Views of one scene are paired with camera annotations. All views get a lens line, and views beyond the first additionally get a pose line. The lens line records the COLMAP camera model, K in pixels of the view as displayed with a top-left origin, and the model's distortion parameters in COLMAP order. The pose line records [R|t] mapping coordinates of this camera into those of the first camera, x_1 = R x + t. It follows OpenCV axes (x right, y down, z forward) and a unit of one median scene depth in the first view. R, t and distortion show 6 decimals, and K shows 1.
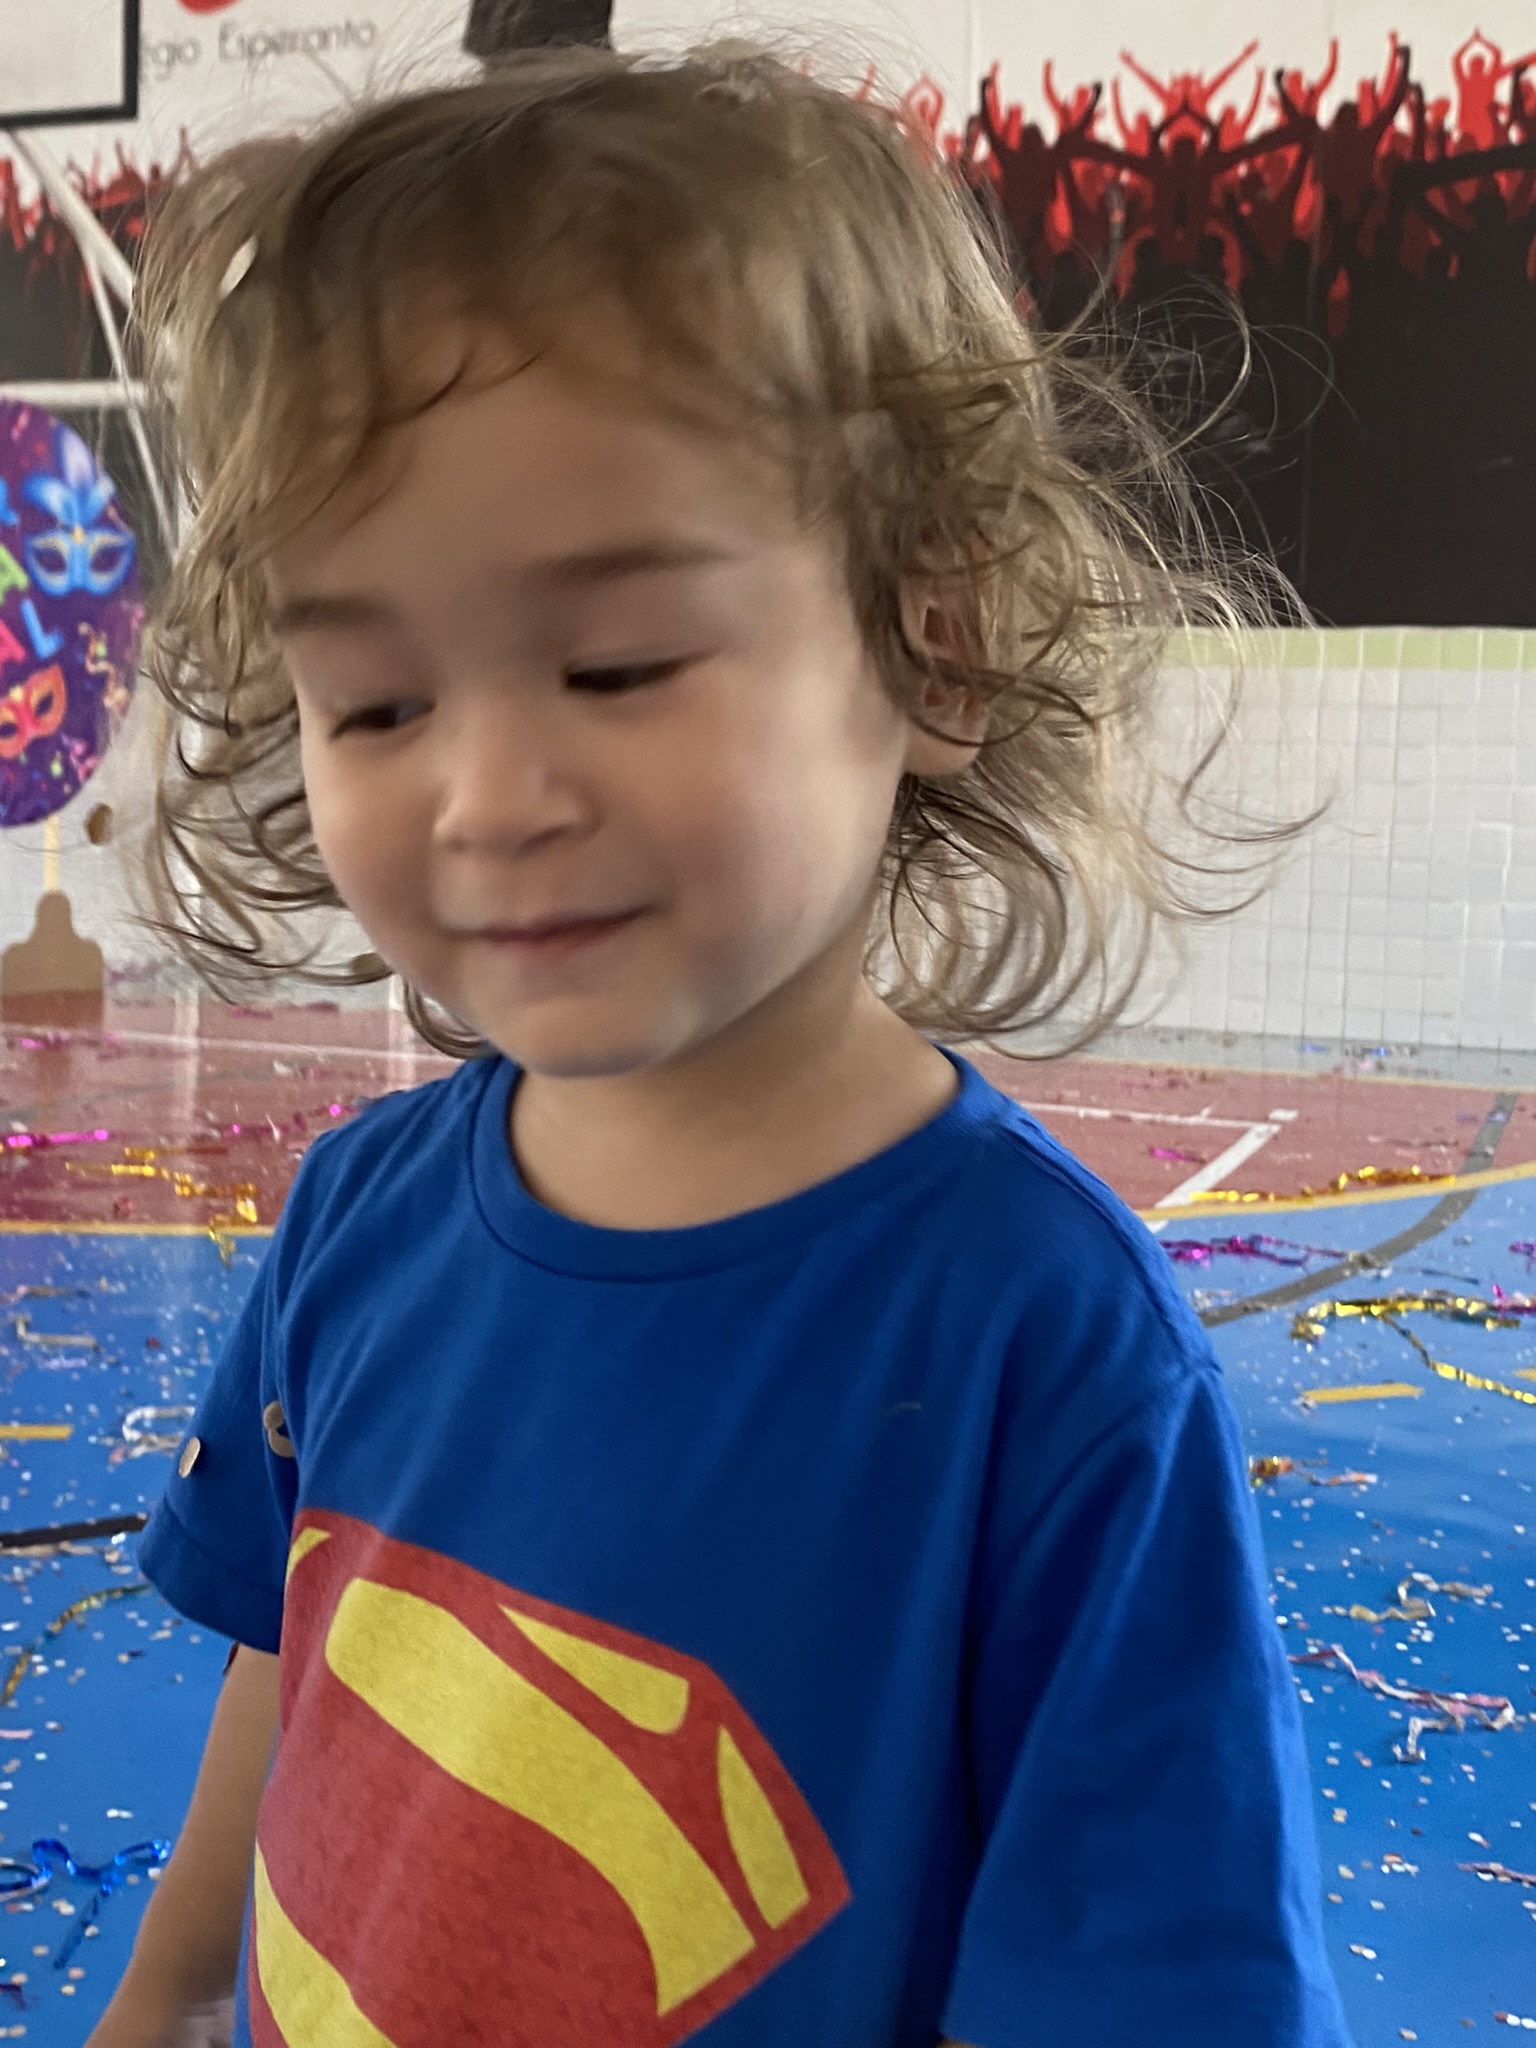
lens RADIAL K [[2271.6, 0, 766.6], [0, 2271.6, 1020.8], [0, 0, 1]] dist [-0.069196, 0.000000]
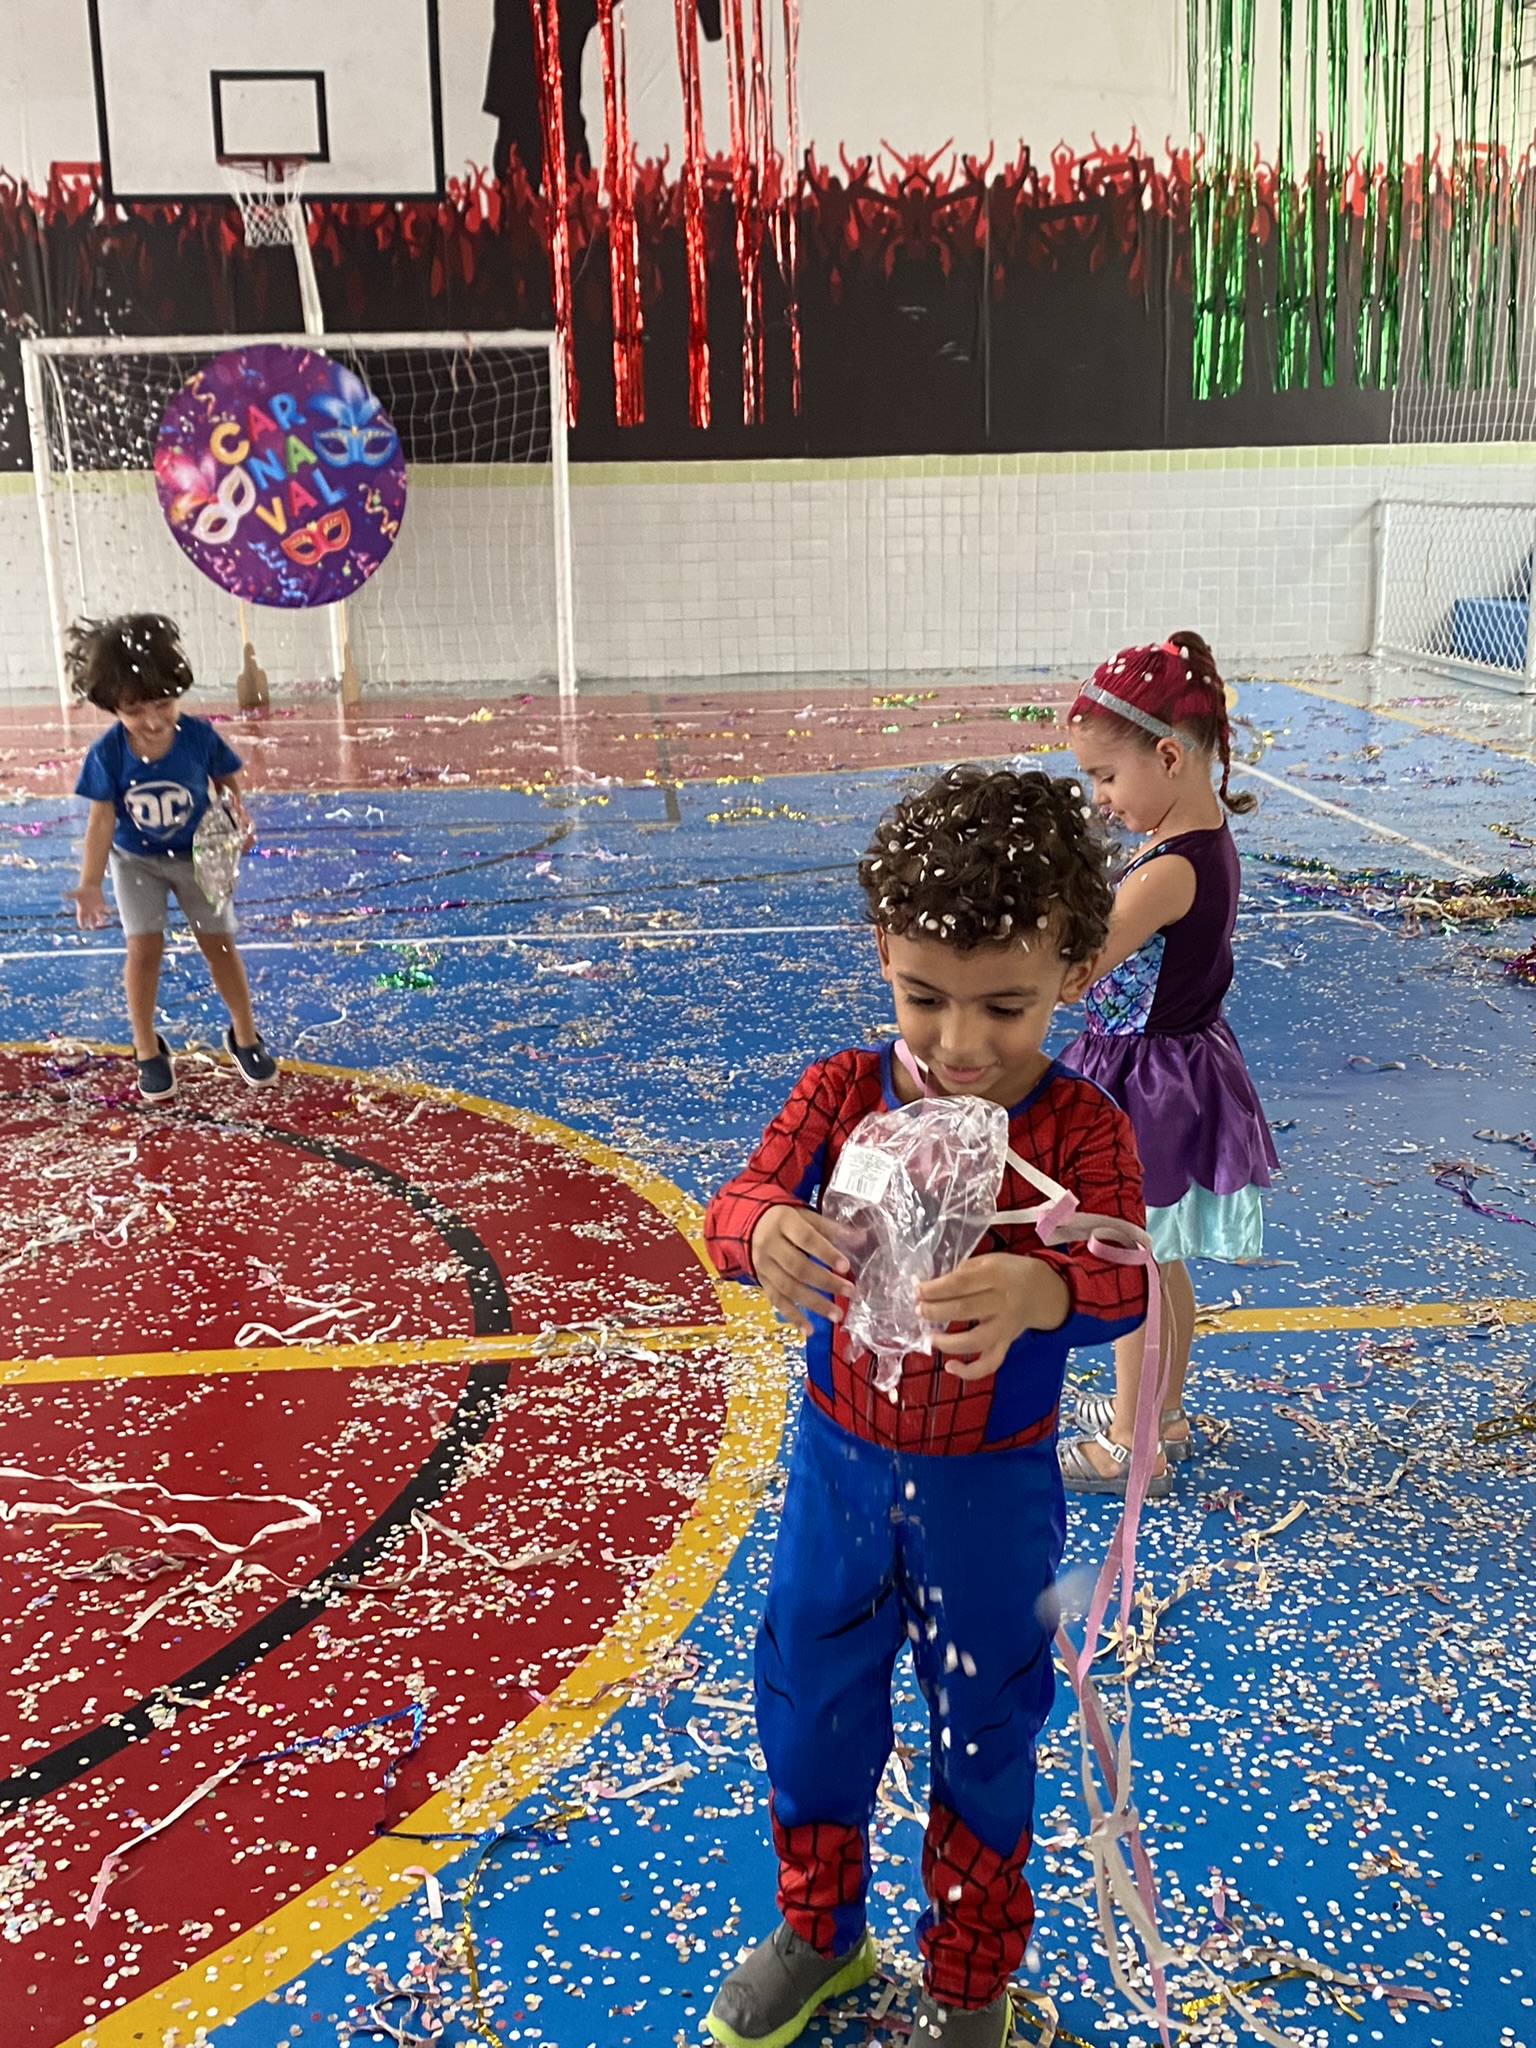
lens RADIAL K [[2164.6, 0, 767.4], [0, 2164.6, 1020.9], [0, 0, 1]] dist [-0.115205, 0.000000]
pose [[0.907294, -0.148589, 0.393369, -0.720798], [0.079425, 0.979204, 0.186686, -0.057342], [-0.412928, -0.138136, 0.900227, -0.629927]]
